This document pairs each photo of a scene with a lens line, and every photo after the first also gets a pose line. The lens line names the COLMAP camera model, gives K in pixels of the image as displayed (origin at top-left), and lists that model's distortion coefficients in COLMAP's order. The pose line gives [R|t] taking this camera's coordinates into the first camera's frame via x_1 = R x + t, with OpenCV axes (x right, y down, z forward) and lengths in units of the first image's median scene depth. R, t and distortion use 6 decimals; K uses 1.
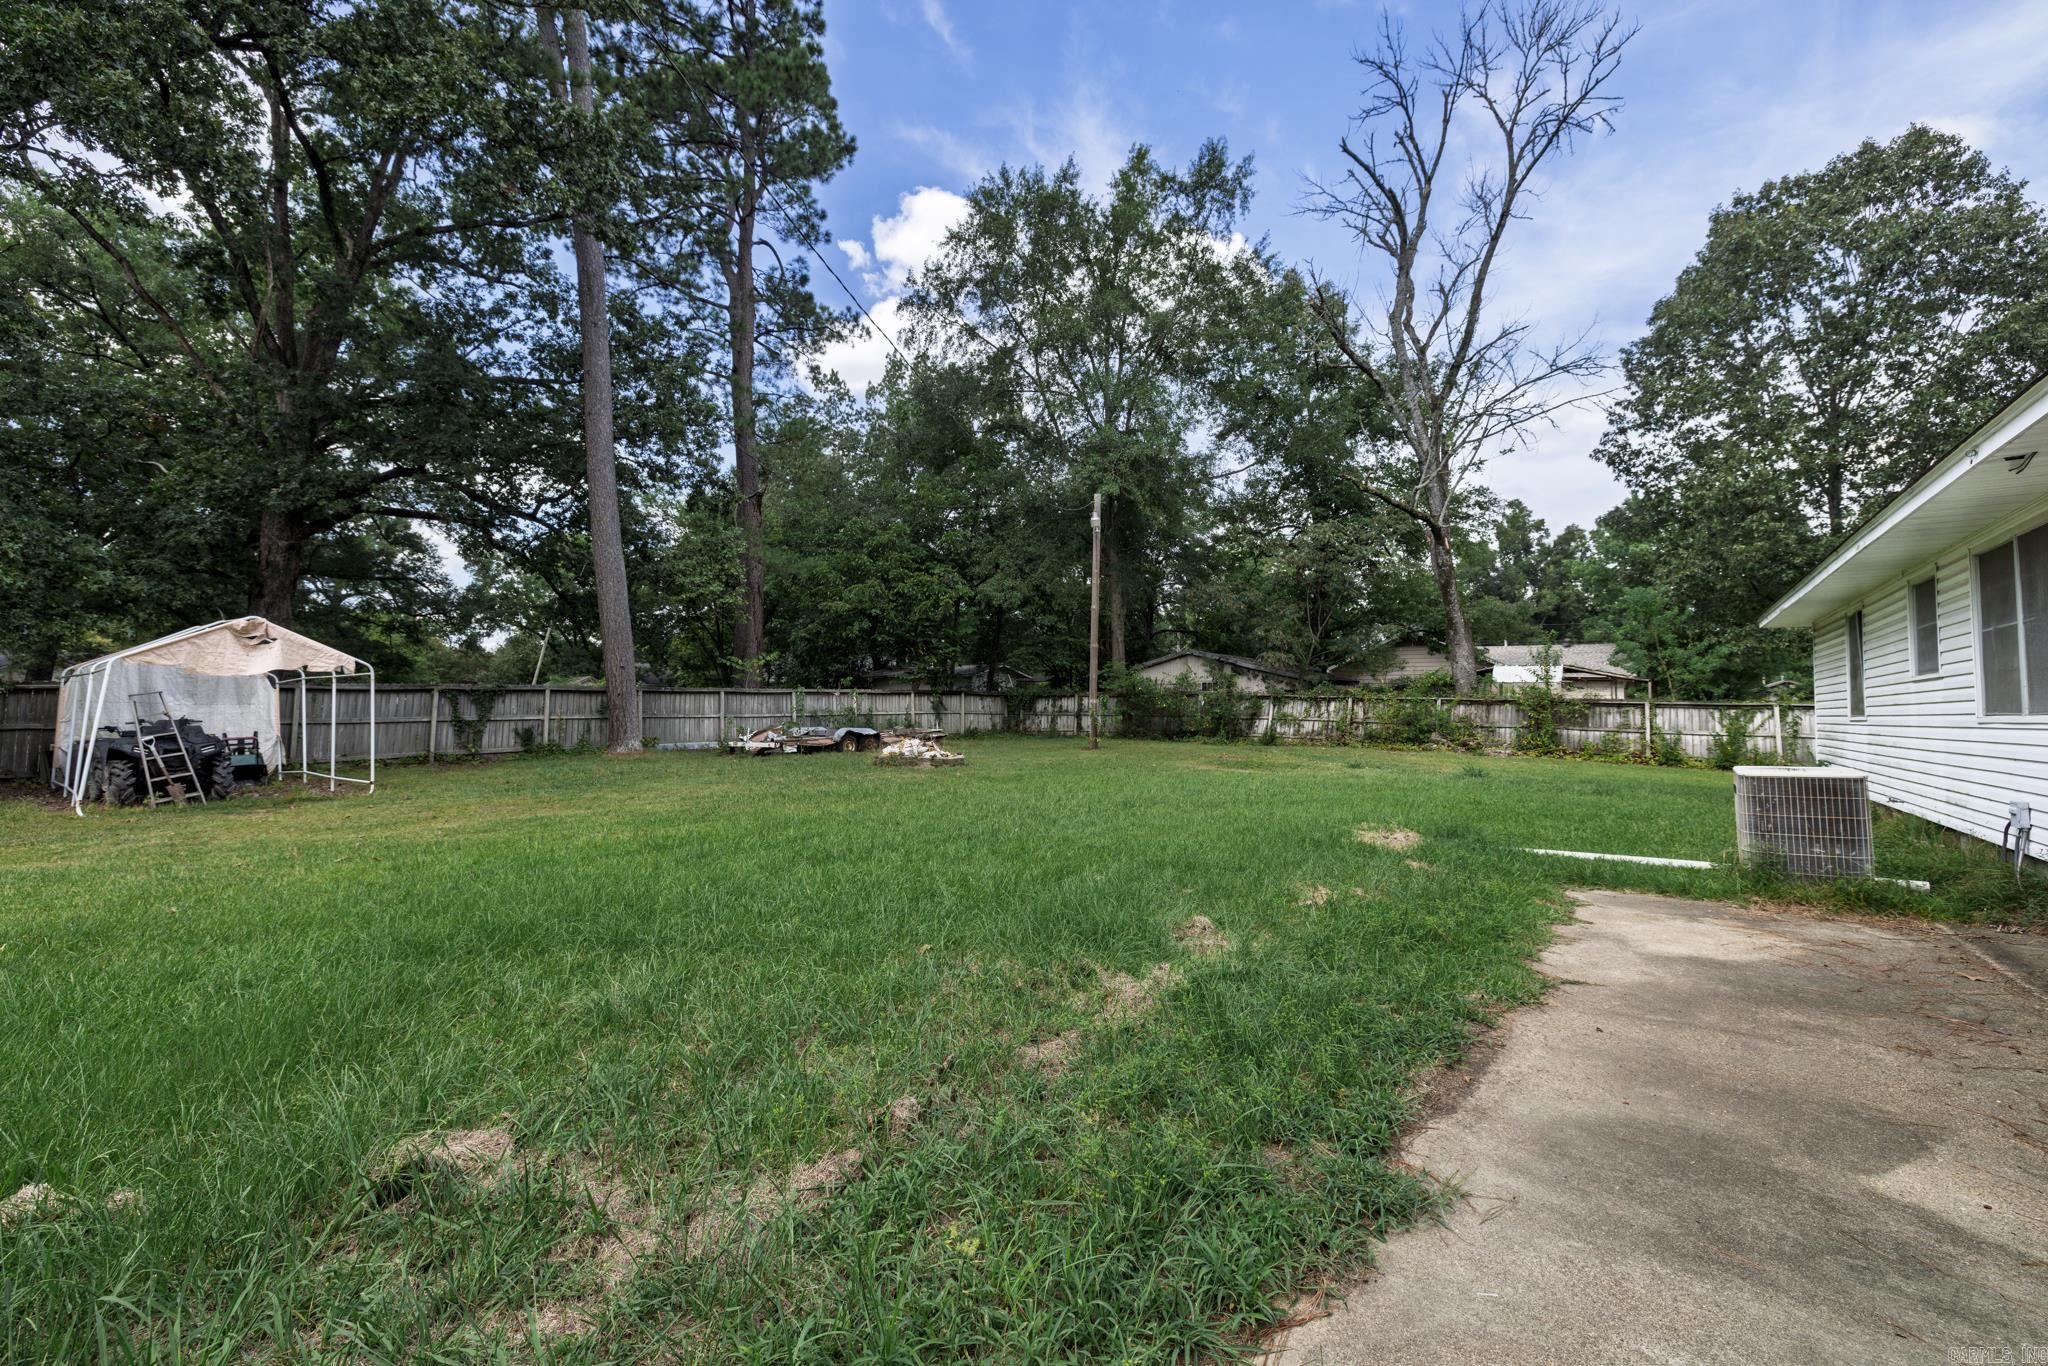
lens RADIAL K [[884.8, 0, 1028.6], [0, 884.8, 668.2], [0, 0, 1]] dist [0.000518, 0.001899]
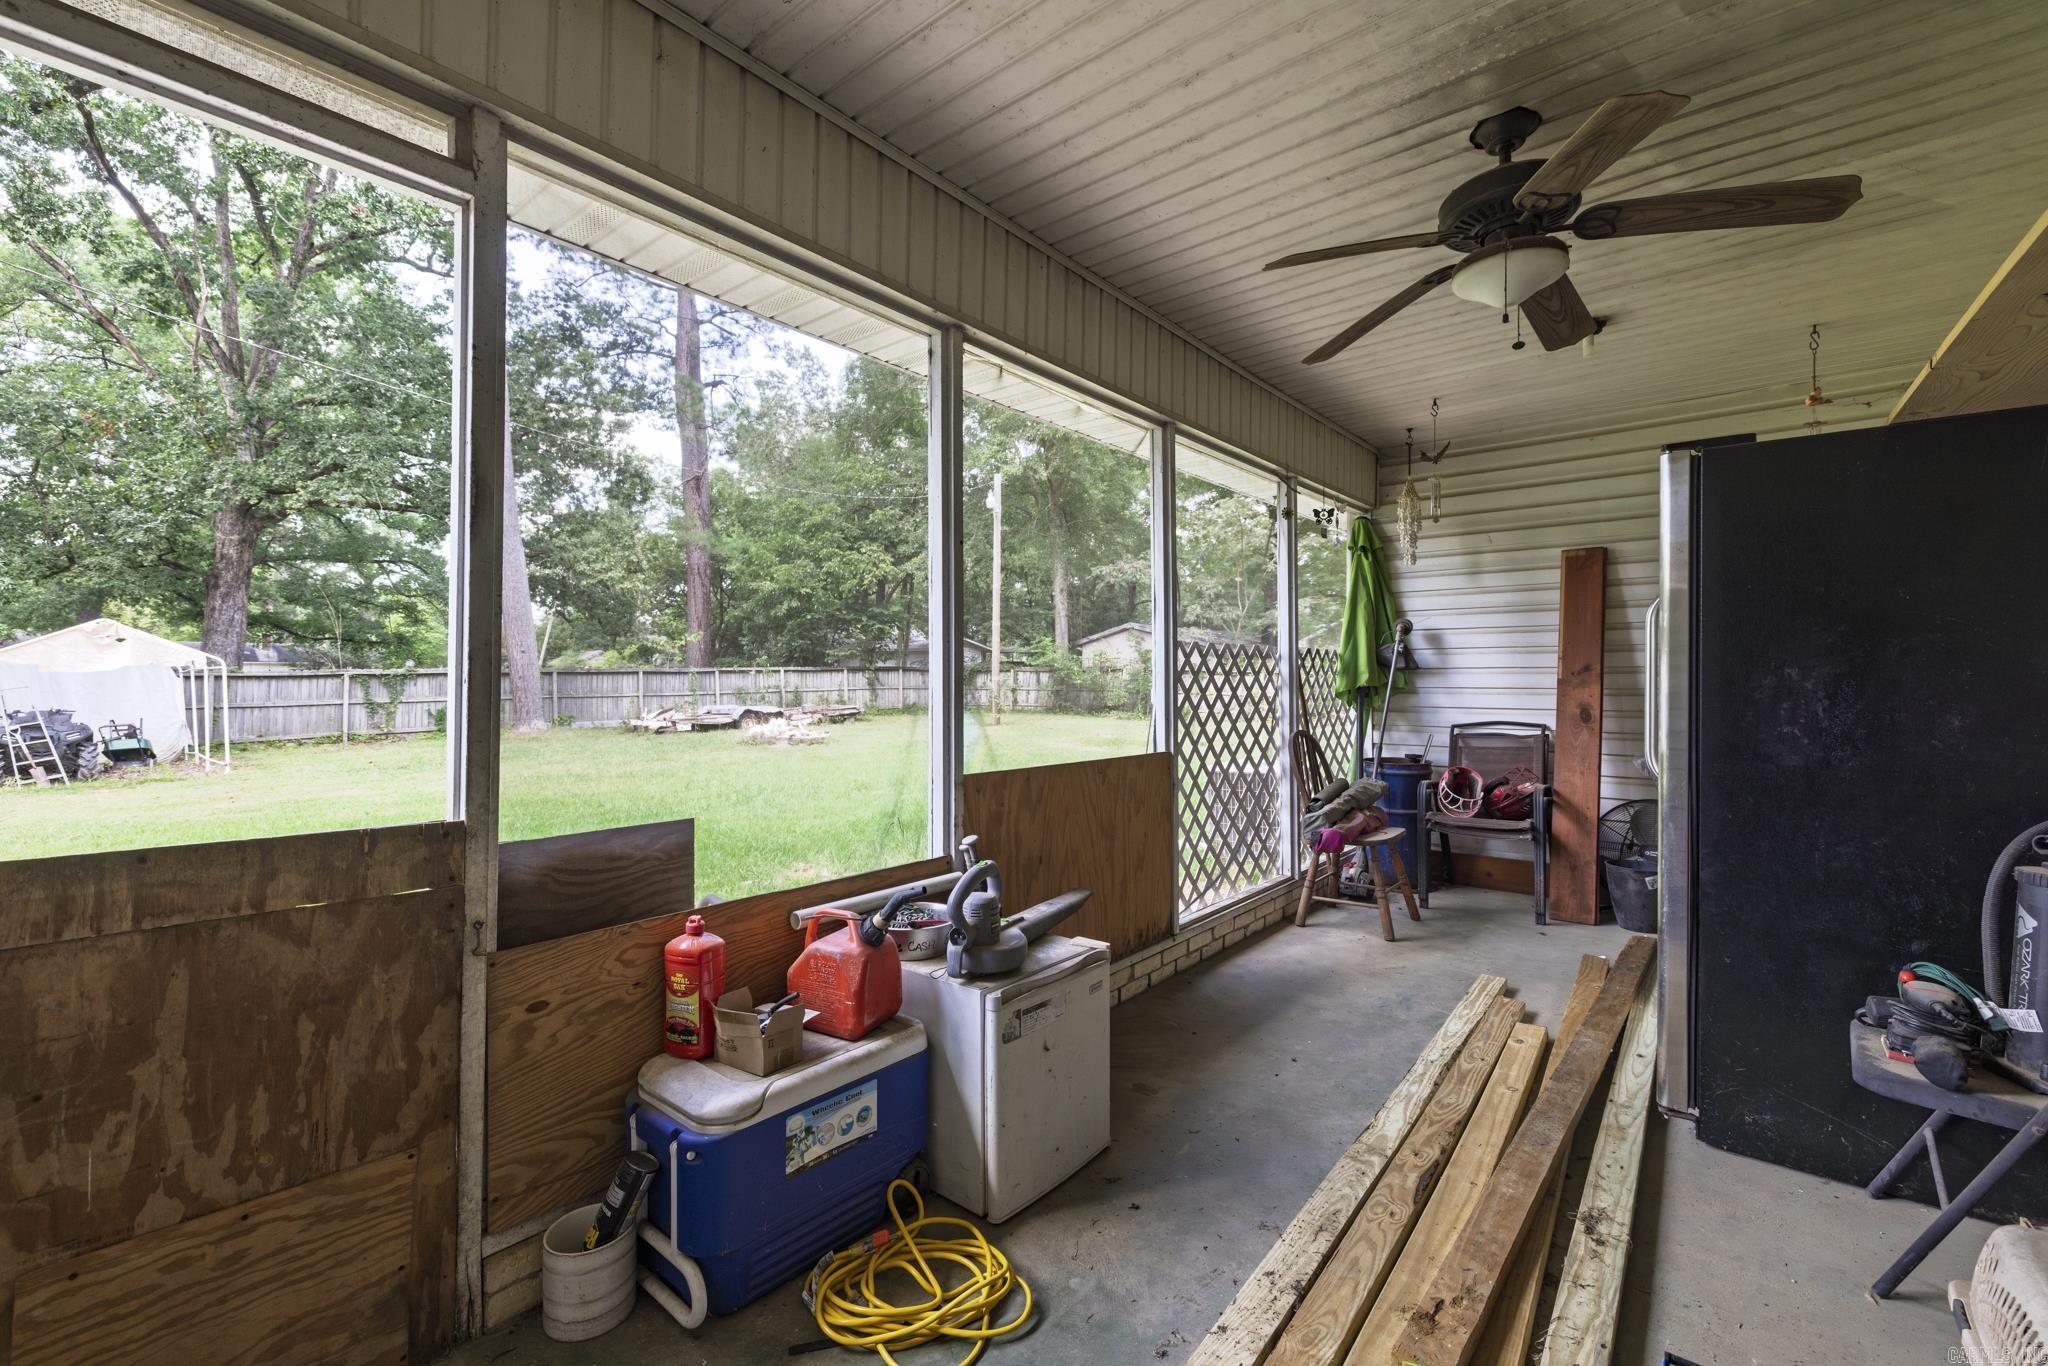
lens RADIAL K [[884.8, 0, 1012.8], [0, 884.8, 686.5], [0, 0, 1]] dist [0.000518, 0.001899]
pose [[0.997506, -0.005159, -0.070392, 0.216489], [0.009251, 0.998278, 0.057934, -0.016288], [0.069971, -0.058441, 0.995836, -0.023326]]
